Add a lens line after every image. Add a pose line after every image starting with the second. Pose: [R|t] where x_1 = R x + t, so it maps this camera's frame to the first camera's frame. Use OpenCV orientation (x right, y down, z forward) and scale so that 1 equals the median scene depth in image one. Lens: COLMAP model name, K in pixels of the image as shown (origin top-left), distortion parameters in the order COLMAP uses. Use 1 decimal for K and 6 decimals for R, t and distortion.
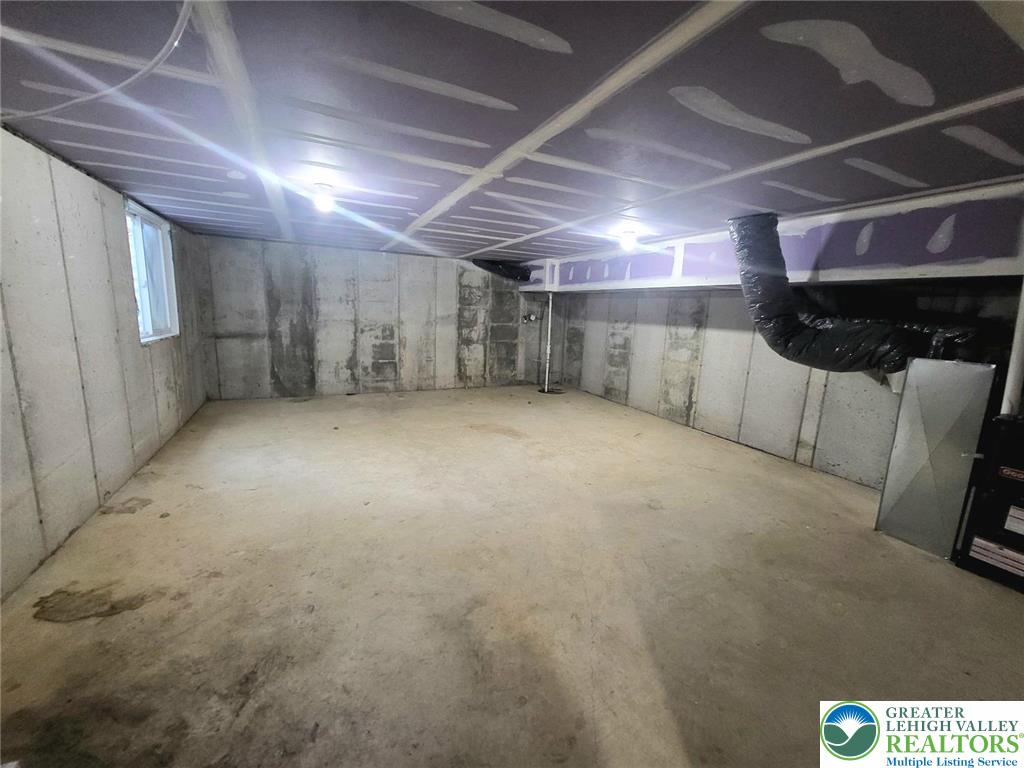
lens RADIAL K [[404.7, 0, 509.6], [0, 404.7, 381.2], [0, 0, 1]] dist [0.002153, -0.000663]
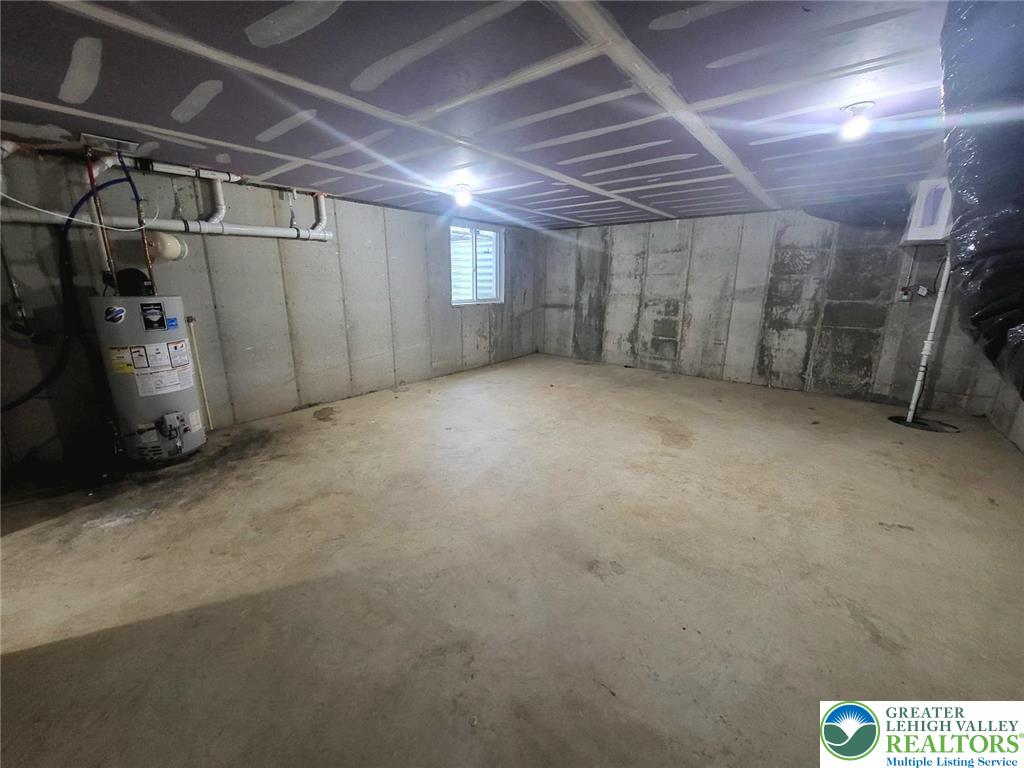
lens RADIAL K [[404.7, 0, 508.4], [0, 404.7, 382.3], [0, 0, 1]] dist [0.002153, -0.000663]
pose [[0.413780, 0.190160, -0.890295, 0.443289], [-0.148874, 0.978911, 0.139895, -0.030211], [0.898122, 0.074656, 0.433363, 0.301367]]
